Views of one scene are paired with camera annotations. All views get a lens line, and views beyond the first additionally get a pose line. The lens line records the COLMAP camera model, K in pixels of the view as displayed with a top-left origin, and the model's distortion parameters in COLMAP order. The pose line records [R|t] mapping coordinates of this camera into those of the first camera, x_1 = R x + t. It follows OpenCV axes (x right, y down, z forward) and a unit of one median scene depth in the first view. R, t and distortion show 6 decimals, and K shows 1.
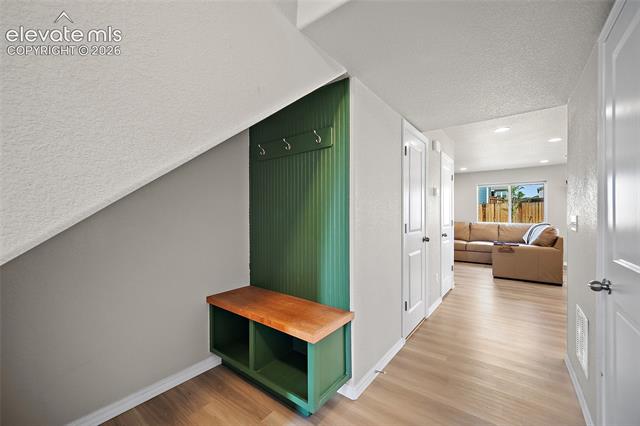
lens RADIAL K [[254.0, 0, 320.0], [0, 254.0, 213.0], [0, 0, 1]] dist [0.015211, 0.000170]
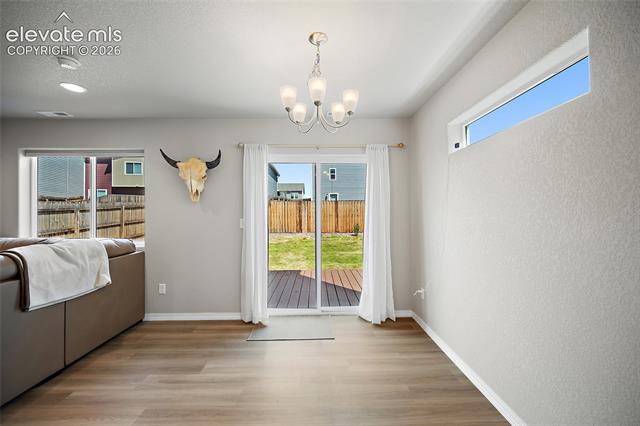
lens RADIAL K [[258.1, 0, 320.0], [0, 258.1, 213.0], [0, 0, 1]] dist [-0.001988, -0.000197]
pose [[0.782576, -0.007941, 0.622504, 1.117221], [0.006030, 0.999968, 0.005176, -0.006393], [-0.622525, -0.000297, 0.782600, 0.531812]]
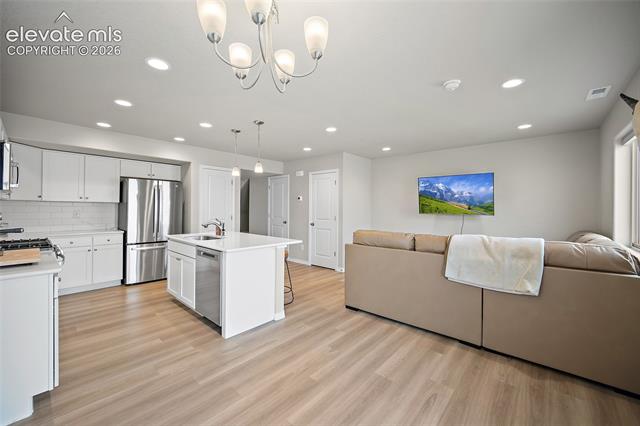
lens RADIAL K [[264.3, 0, 322.6], [0, 264.3, 212.1], [0, 0, 1]] dist [-0.002425, -0.000211]
pose [[-0.074633, 0.004344, -0.997202, 1.576283], [-0.004739, 0.999978, 0.004711, -0.001293], [0.997200, 0.005077, -0.074611, 0.886408]]
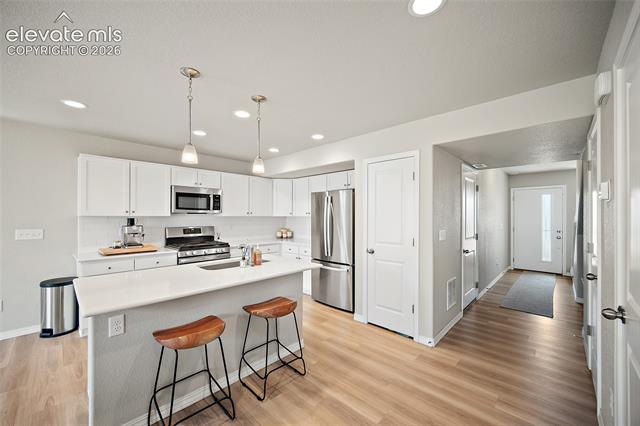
lens RADIAL K [[252.9, 0, 320.2], [0, 252.9, 215.7], [0, 0, 1]] dist [-0.000760, -0.000153]
pose [[-0.994781, -0.004529, 0.101935, 0.617144], [-0.005256, 0.999963, -0.006869, -0.024747], [-0.101900, -0.007369, -0.994767, 1.020115]]
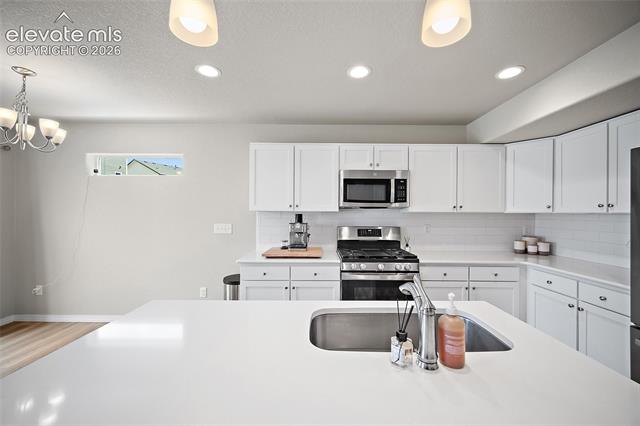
lens RADIAL K [[254.2, 0, 321.2], [0, 254.2, 210.7], [0, 0, 1]] dist [-0.001745, -0.000094]
pose [[-0.612163, -0.000975, 0.790731, 0.719771], [-0.012422, 0.999888, -0.008384, -0.022926], [-0.790634, -0.014955, -0.612106, 0.679025]]
